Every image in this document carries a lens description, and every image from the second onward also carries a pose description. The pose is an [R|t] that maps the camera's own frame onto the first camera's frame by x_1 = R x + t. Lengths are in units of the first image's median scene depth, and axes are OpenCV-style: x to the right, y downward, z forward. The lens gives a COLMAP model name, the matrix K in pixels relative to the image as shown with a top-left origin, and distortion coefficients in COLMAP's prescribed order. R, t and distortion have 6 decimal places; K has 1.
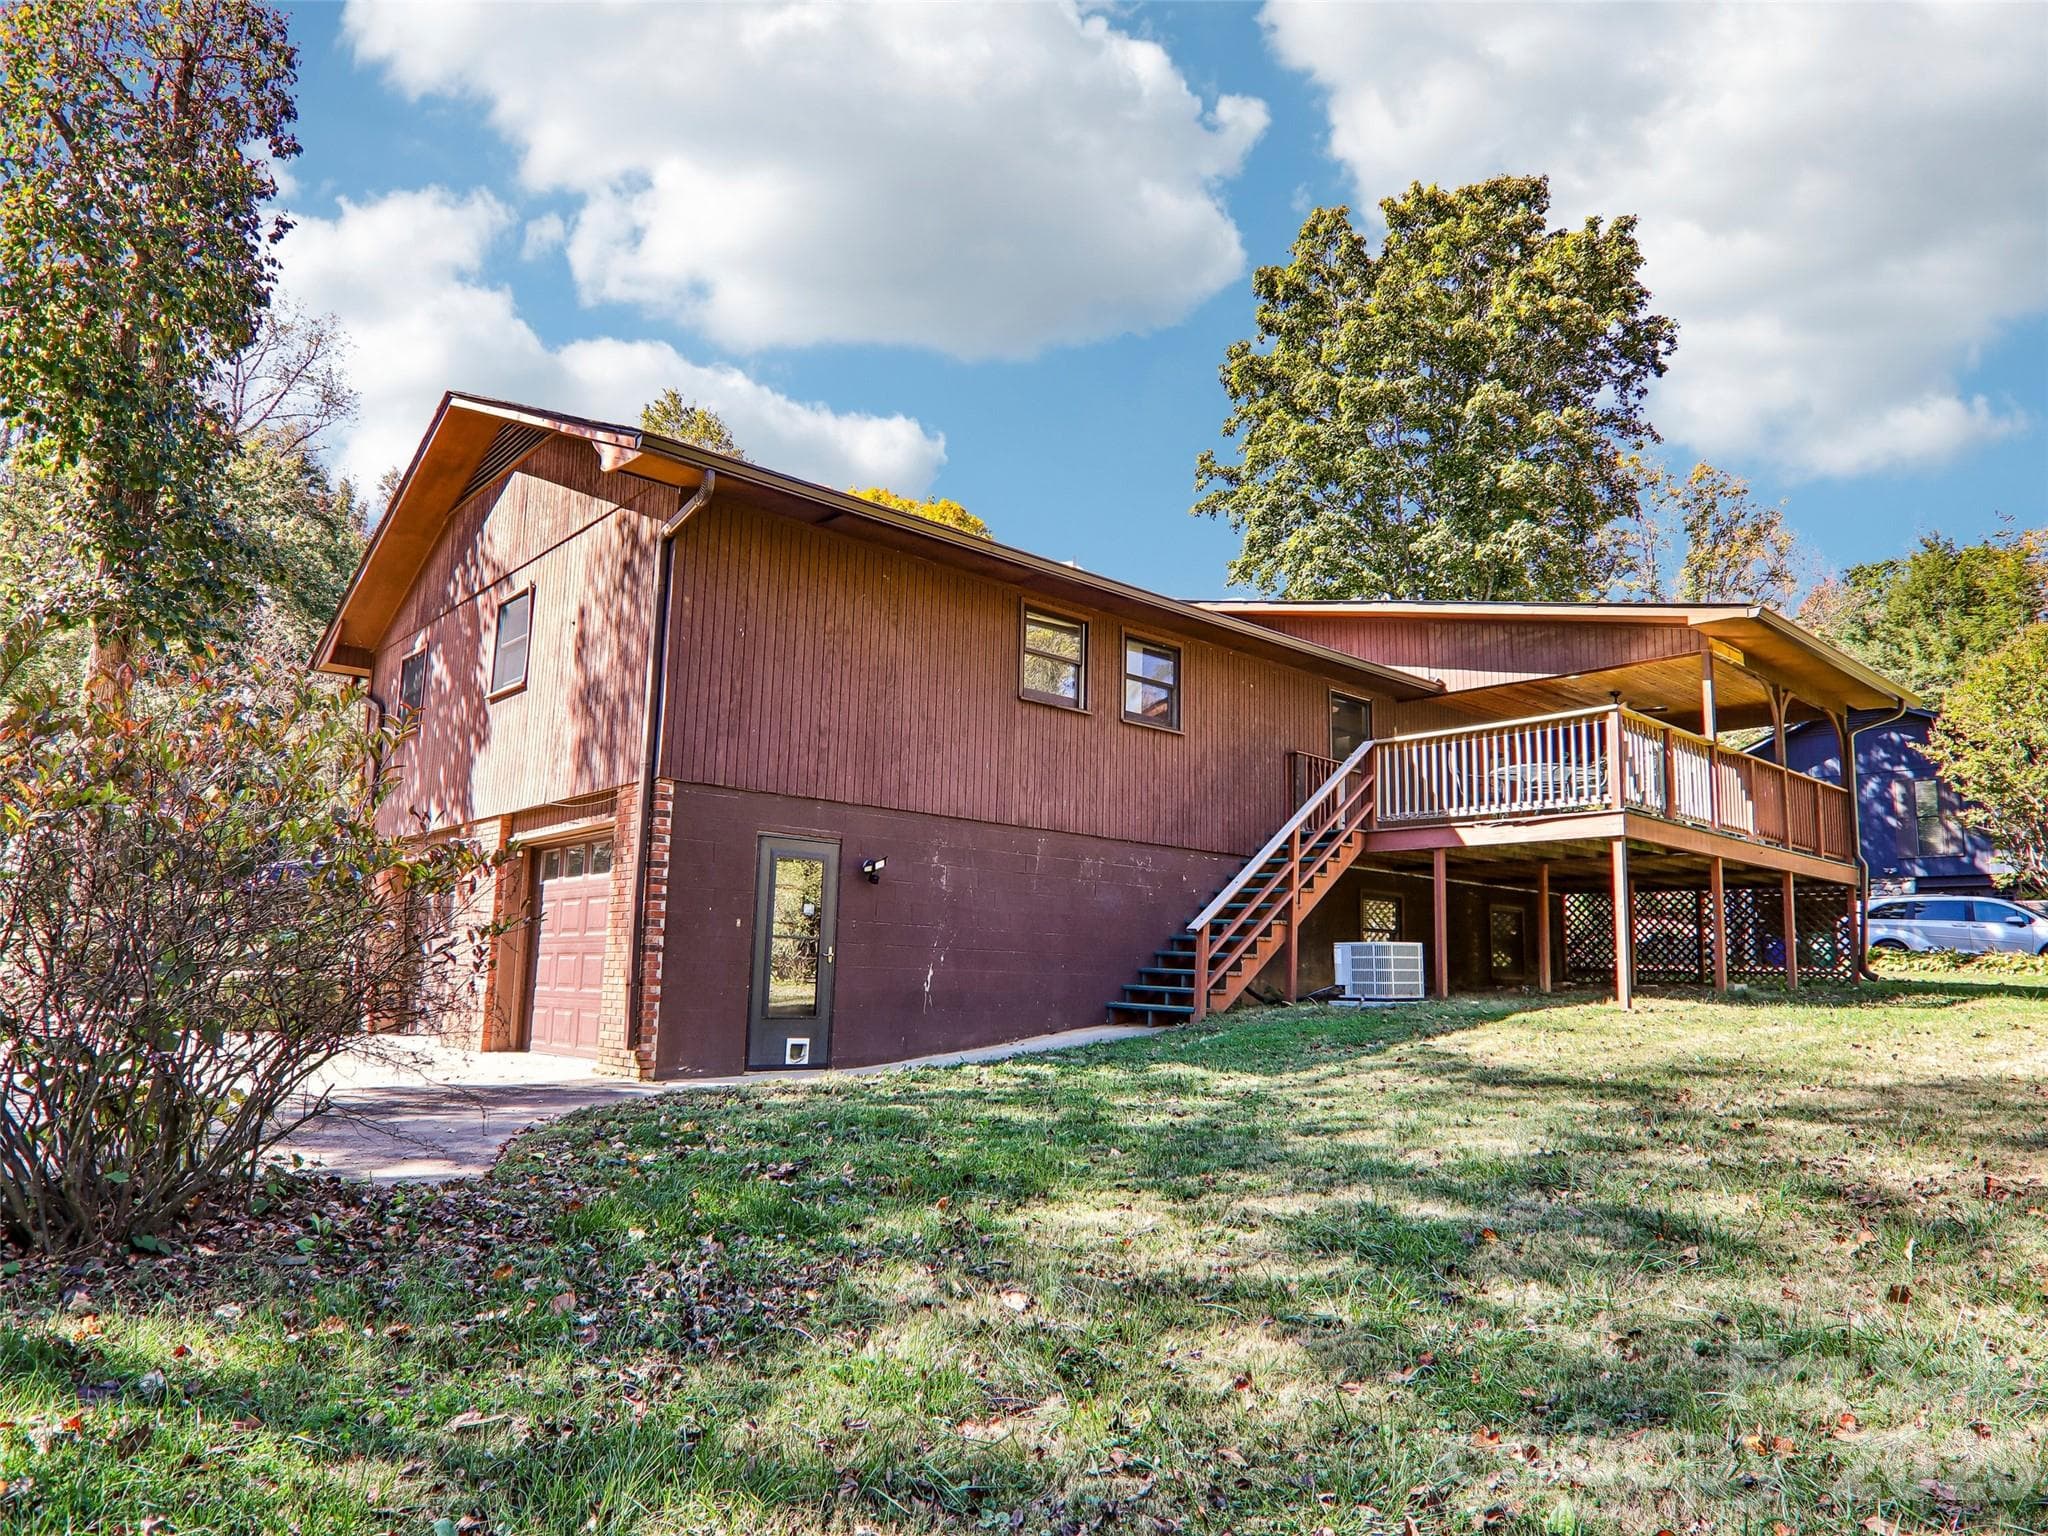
lens RADIAL K [[1287.9, 0, 1028.2], [0, 1287.9, 775.3], [0, 0, 1]] dist [0.005286, -0.017516]
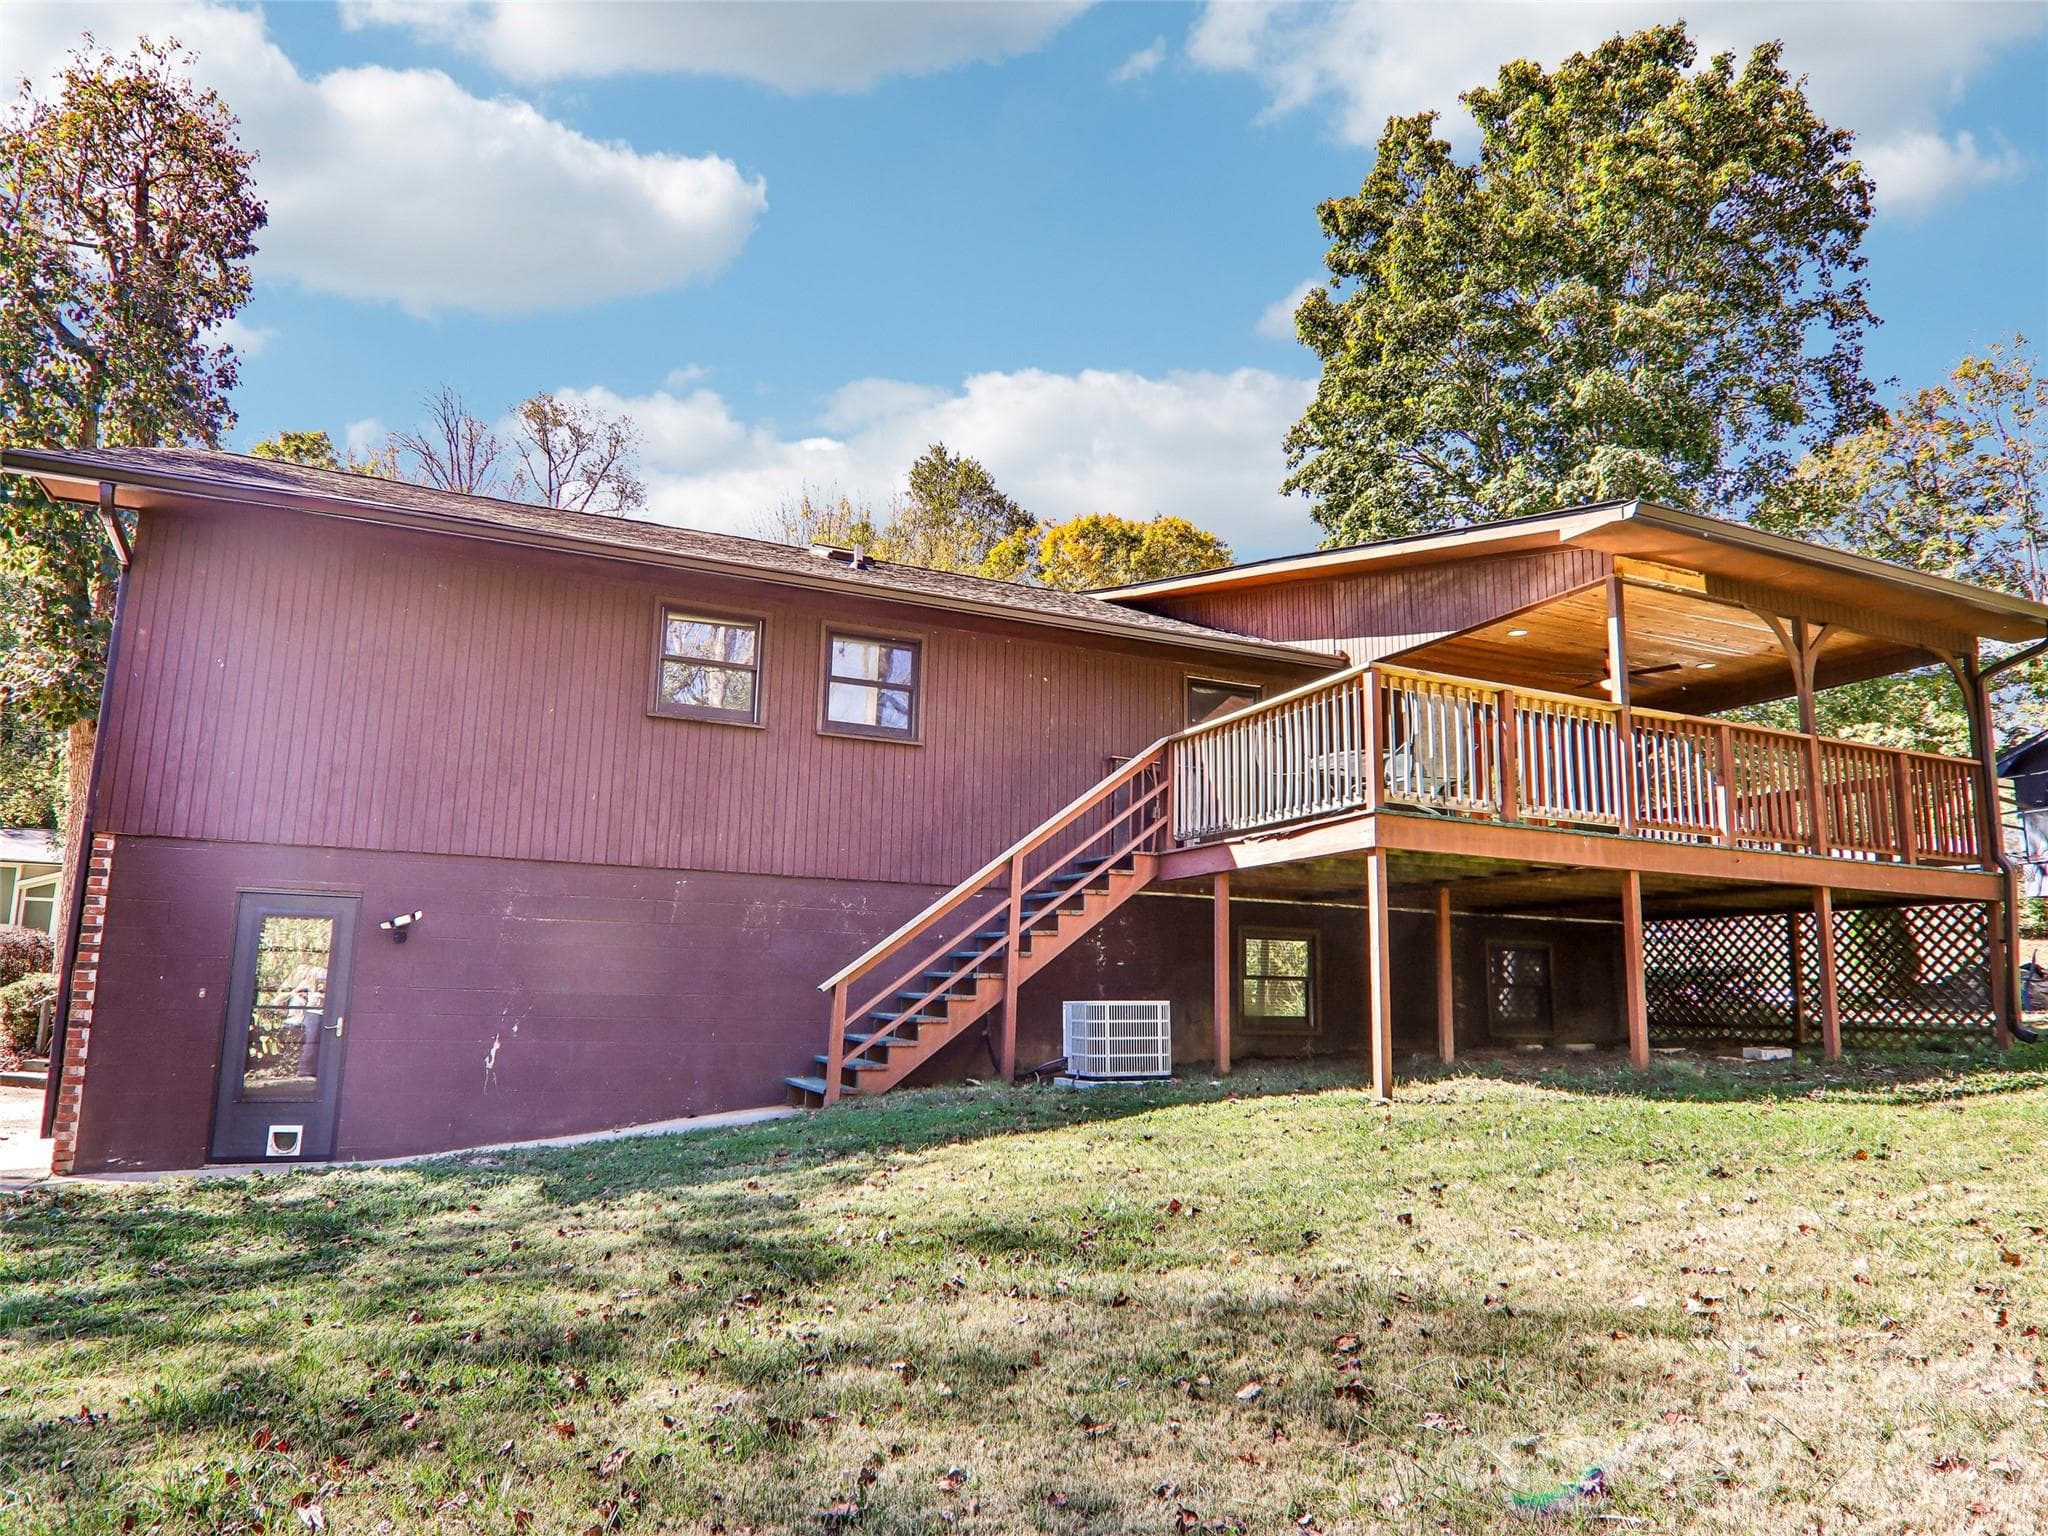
lens RADIAL K [[1287.9, 0, 1027.9], [0, 1287.9, 769.4], [0, 0, 1]] dist [0.005286, -0.017516]
pose [[0.953686, -0.060974, -0.294559, 0.459286], [0.051902, 0.997909, -0.038524, 0.020379], [0.296292, 0.021451, 0.954857, 0.259284]]
